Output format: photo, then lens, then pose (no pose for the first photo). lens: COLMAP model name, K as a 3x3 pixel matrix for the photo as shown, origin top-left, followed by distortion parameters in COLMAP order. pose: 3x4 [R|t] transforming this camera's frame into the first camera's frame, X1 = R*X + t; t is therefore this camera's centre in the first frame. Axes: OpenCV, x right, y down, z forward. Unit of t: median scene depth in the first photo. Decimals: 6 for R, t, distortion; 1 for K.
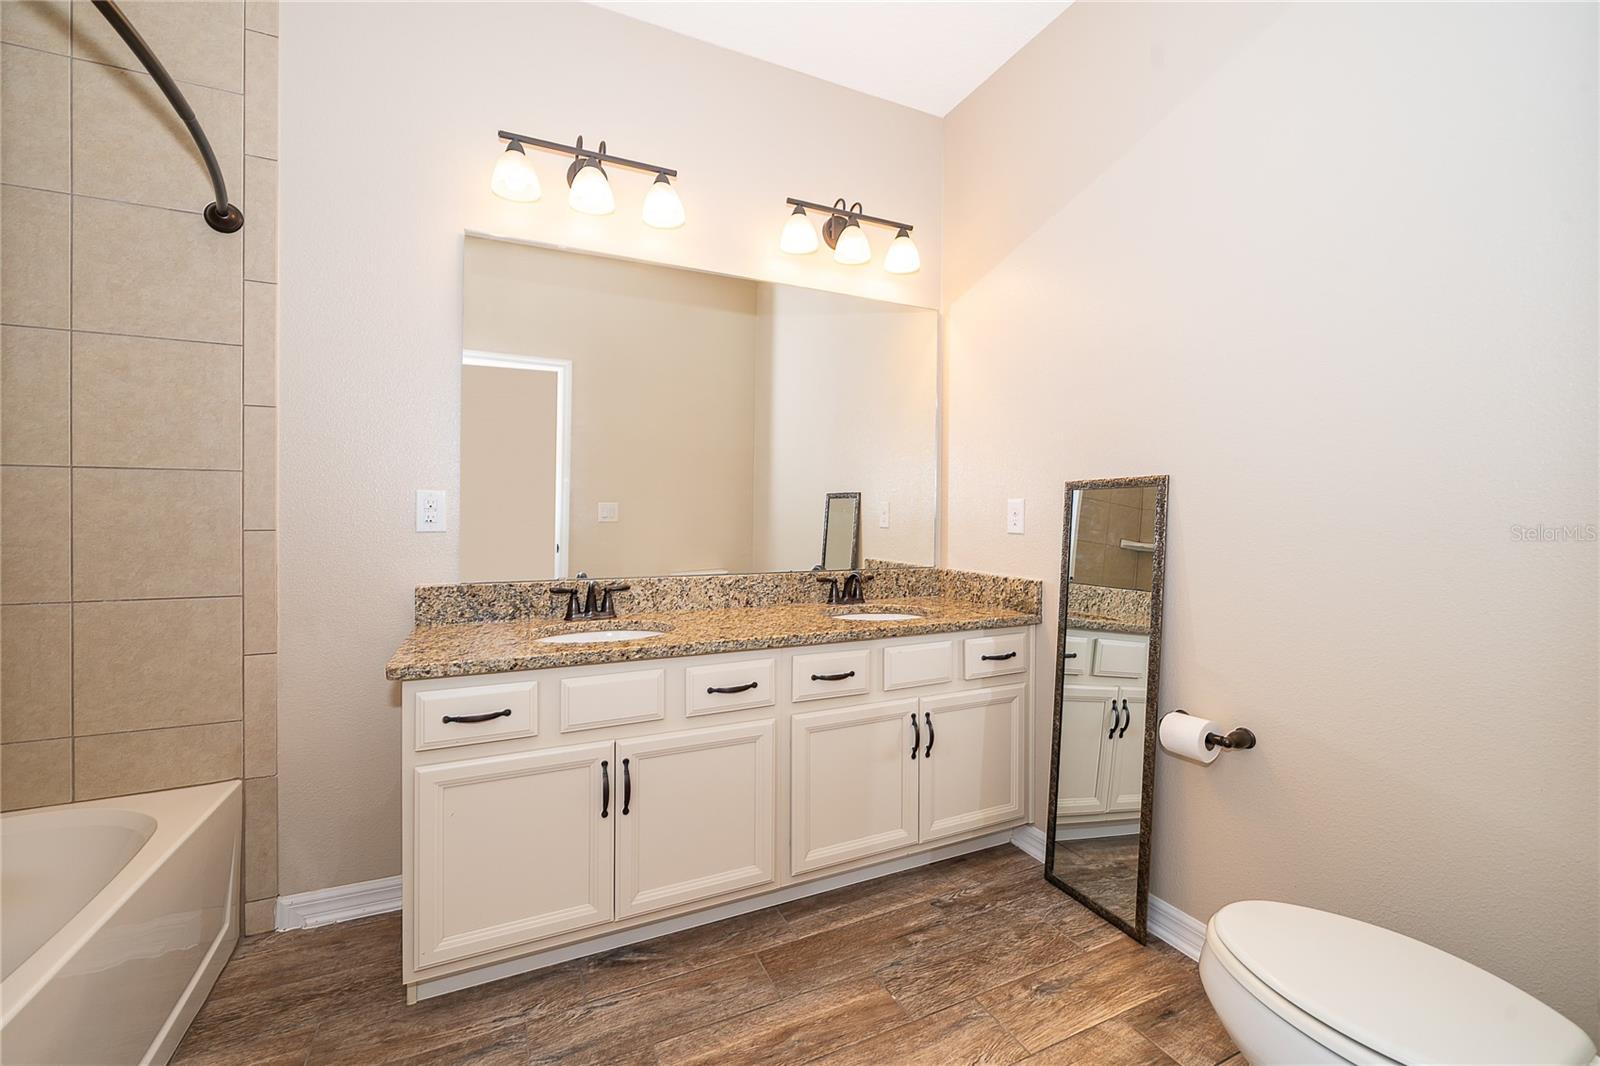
lens RADIAL K [[647.3, 0, 800.8], [0, 647.3, 519.7], [0, 0, 1]] dist [-0.001547, 0.000215]
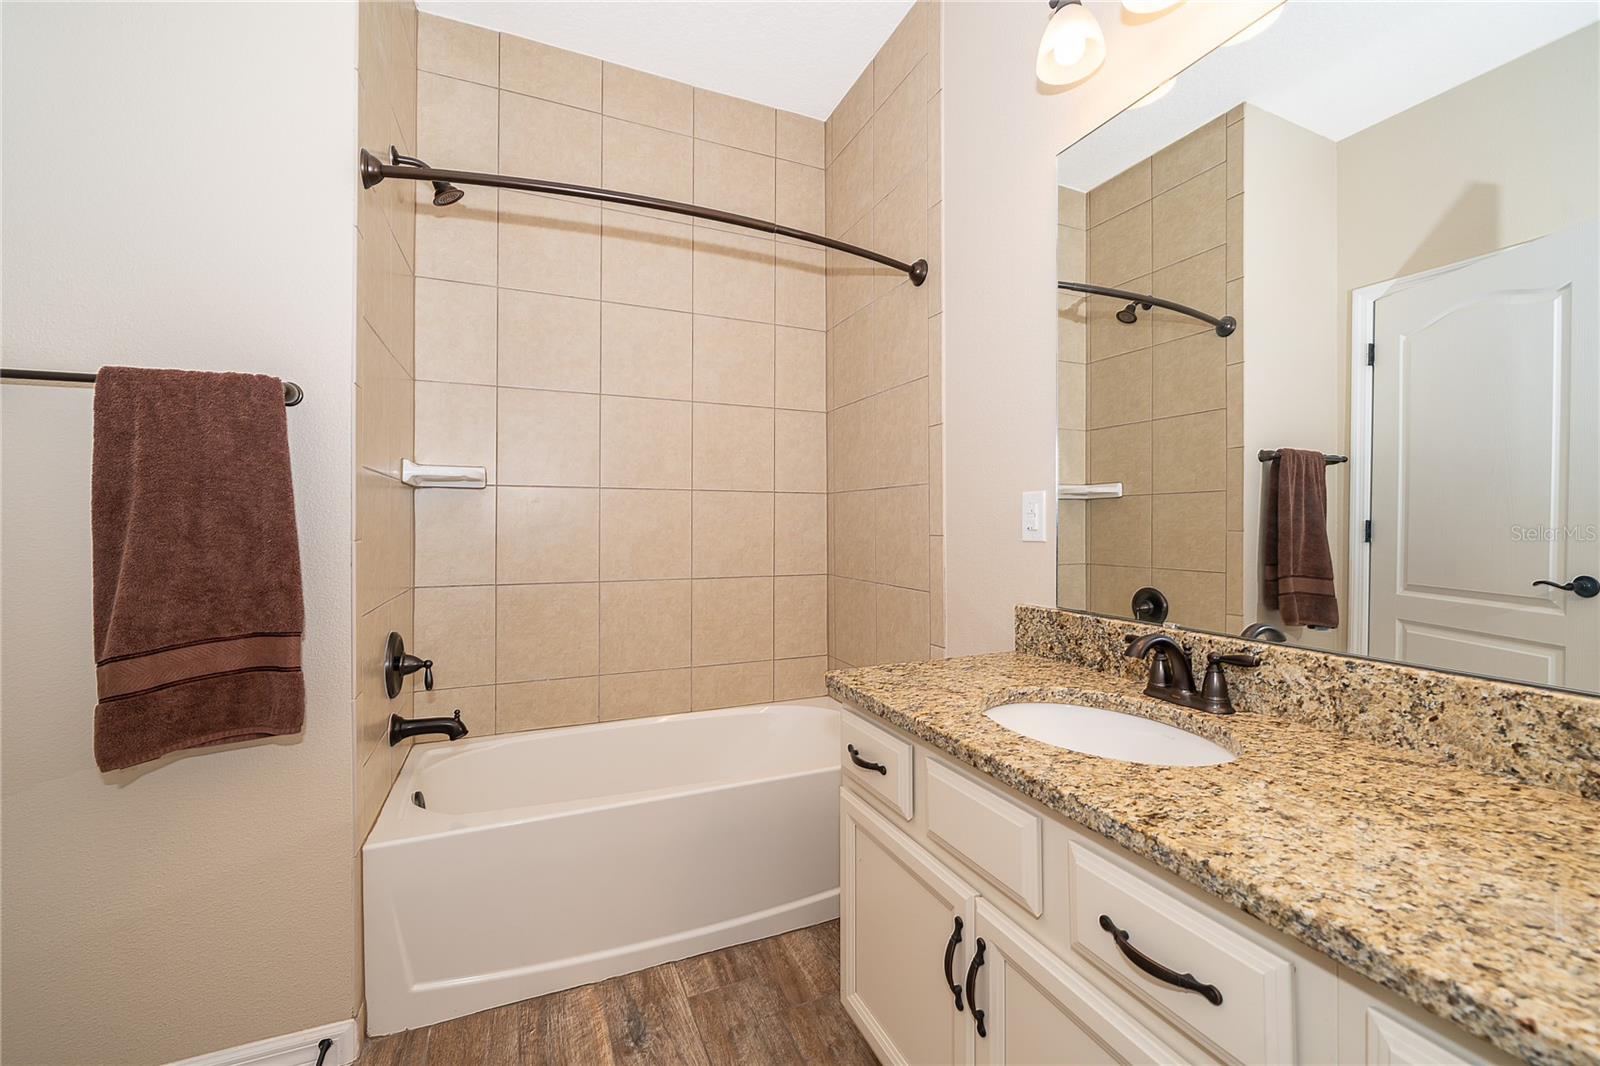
lens RADIAL K [[647.3, 0, 800.8], [0, 647.3, 519.7], [0, 0, 1]] dist [-0.001547, 0.000215]
pose [[-0.027307, -0.008504, -0.999591, 0.267862], [-0.005653, 0.999949, -0.008352, -0.000394], [0.999611, 0.005423, -0.027354, 0.719017]]
